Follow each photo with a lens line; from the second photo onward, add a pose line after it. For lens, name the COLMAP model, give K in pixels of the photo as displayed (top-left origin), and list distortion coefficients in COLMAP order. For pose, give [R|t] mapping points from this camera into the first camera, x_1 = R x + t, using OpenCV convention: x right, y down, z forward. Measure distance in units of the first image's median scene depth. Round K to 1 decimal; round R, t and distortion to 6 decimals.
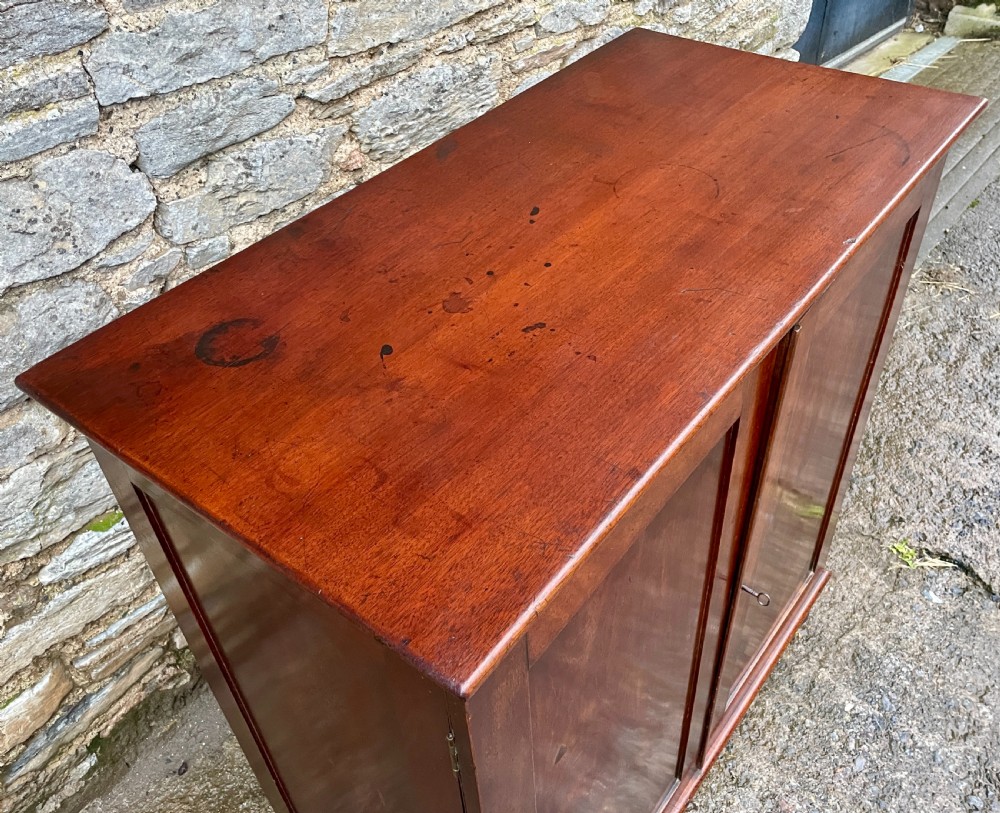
lens RADIAL K [[877.9, 0, 525.8], [0, 877.9, 401.0], [0, 0, 1]] dist [0.074220, -0.109402]
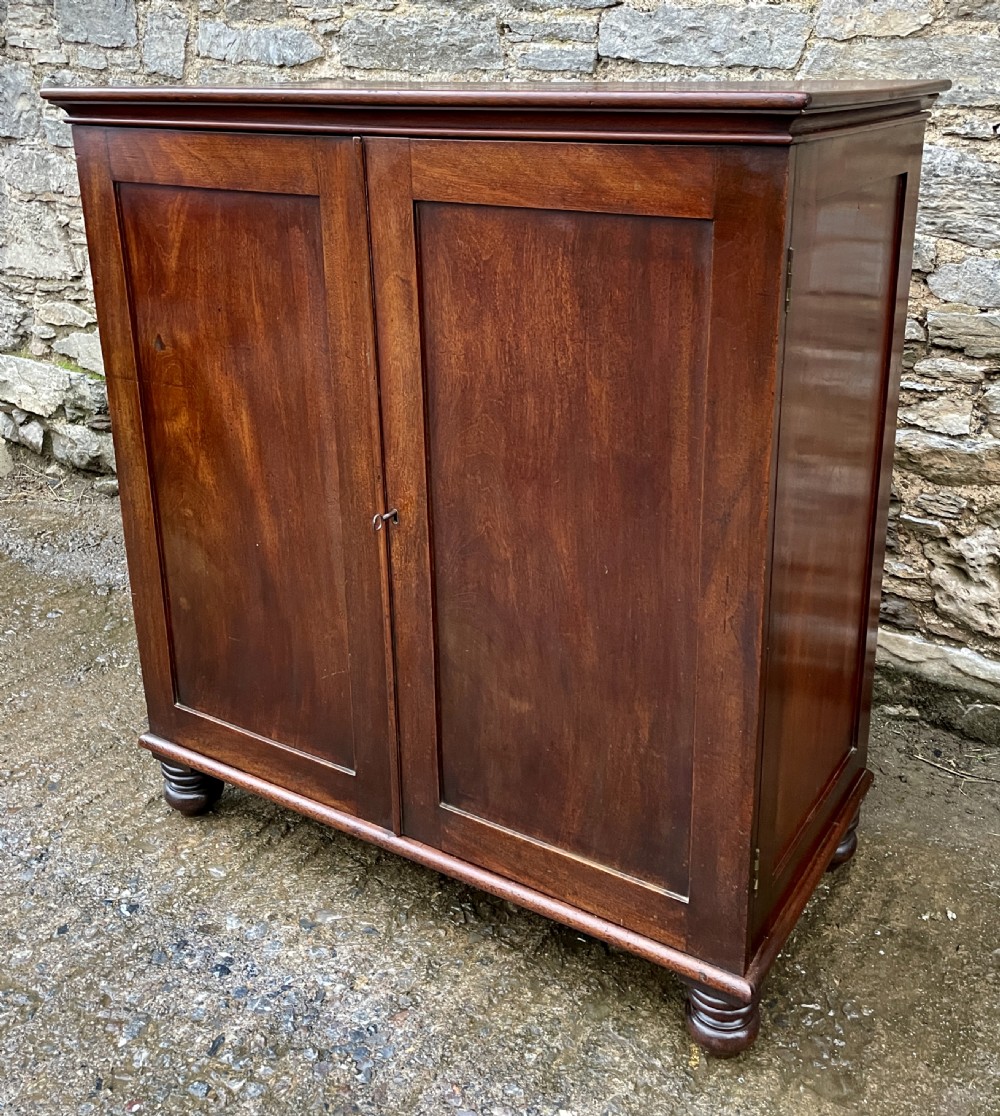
lens RADIAL K [[1160.0, 0, 533.2], [0, 1160.0, 436.9], [0, 0, 1]] dist [0.045991, 0.000000]
pose [[0.107766, 0.344009, -0.932762, 1.032043], [-0.656643, 0.729083, 0.193025, -0.132644], [0.746463, 0.591690, 0.304461, 0.530108]]
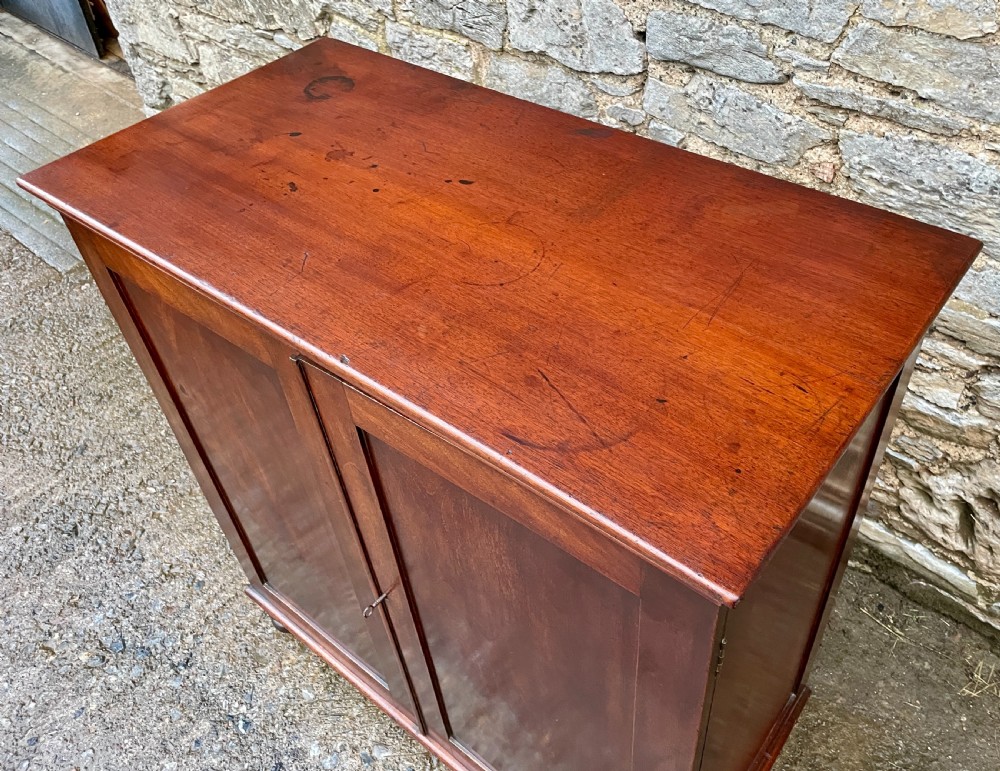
lens RADIAL K [[846.2, 0, 537.7], [0, 846.2, 349.3], [0, 0, 1]] dist [0.052760, -0.053959]
pose [[-0.005885, 0.703080, -0.711087, 0.571885], [-0.625258, 0.552361, 0.551316, -0.464585], [0.780396, 0.447857, 0.436356, 0.439052]]
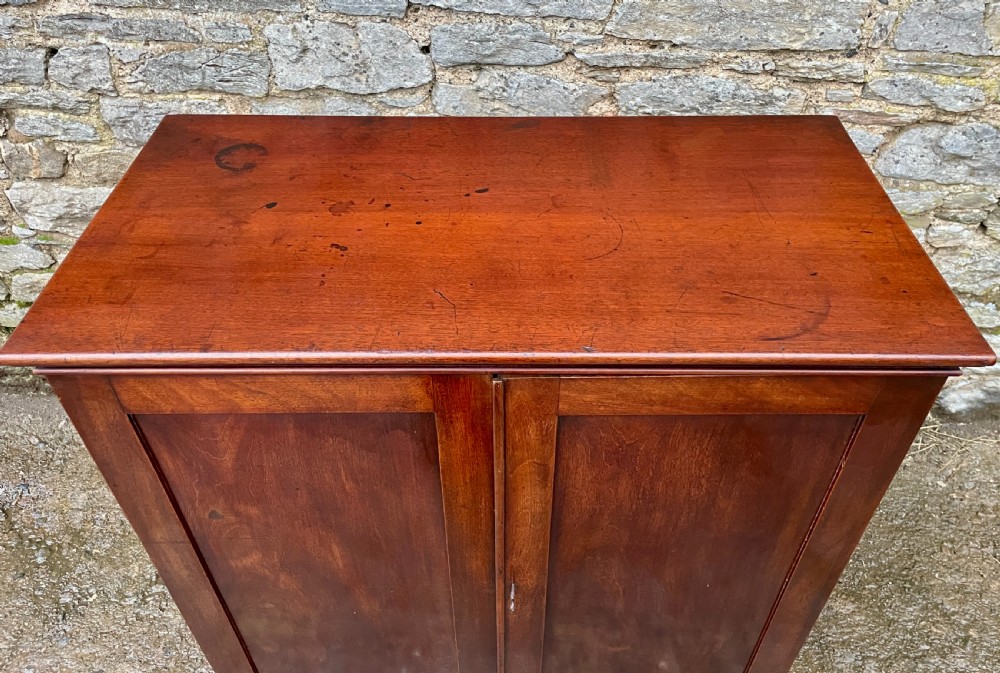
lens RADIAL K [[763.3, 0, 511.4], [0, 763.3, 303.8], [0, 0, 1]] dist [0.068896, -0.091916]
pose [[0.608816, 0.552215, -0.569563, 0.453311], [-0.545991, 0.812533, 0.204166, -0.204092], [0.575532, 0.186677, 0.796188, 0.132345]]
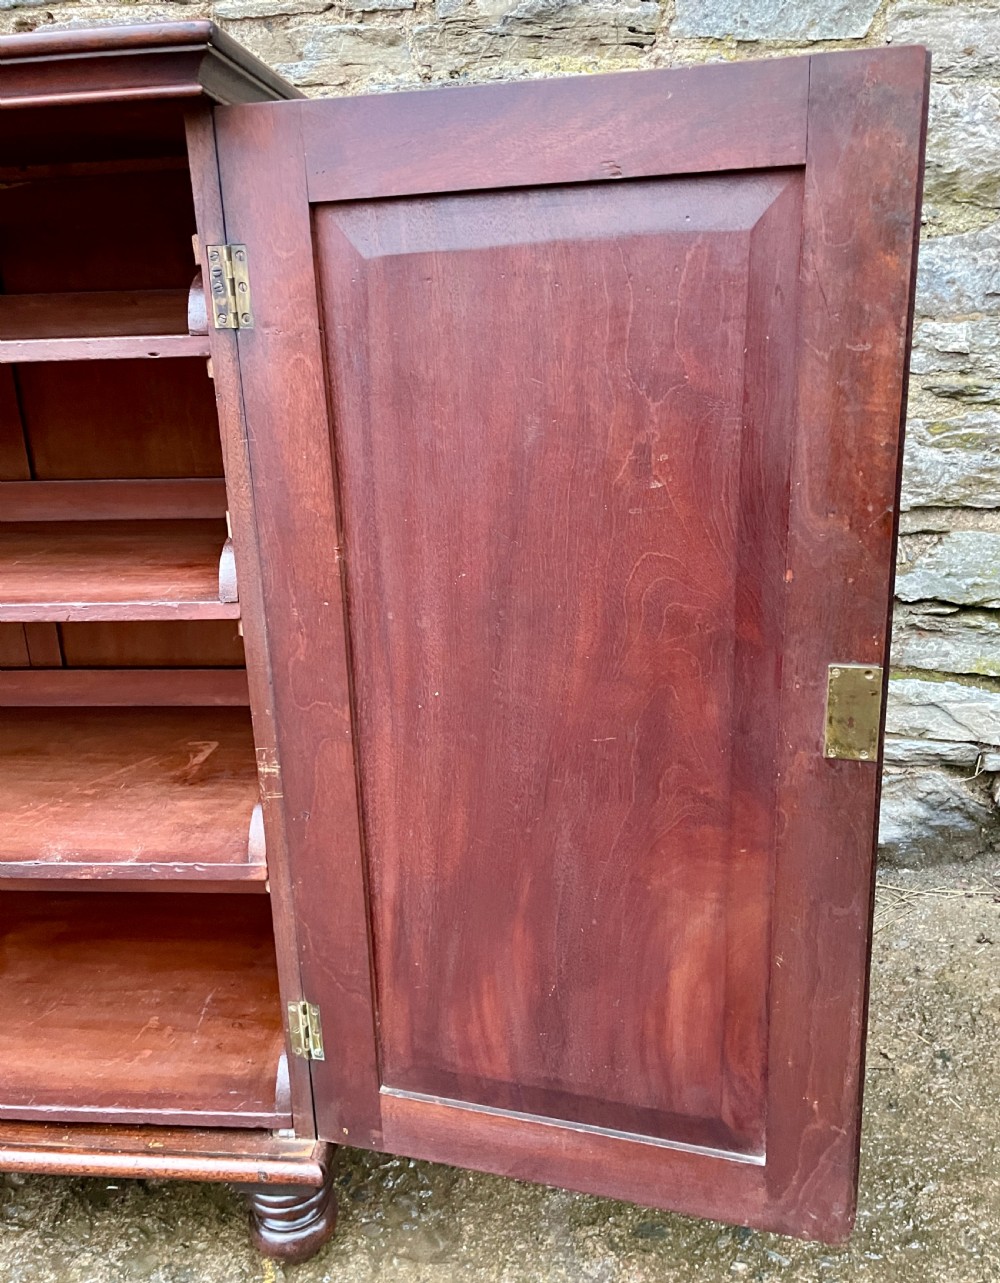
lens RADIAL K [[1053.8, 0, 491.3], [0, 1053.8, 631.2], [0, 0, 1]] dist [0.083065, -0.110272]
pose [[0.526950, 0.257796, -0.809855, 0.892429], [-0.550891, 0.829211, -0.094491, -0.048675], [0.647181, 0.495934, 0.578970, 0.669427]]
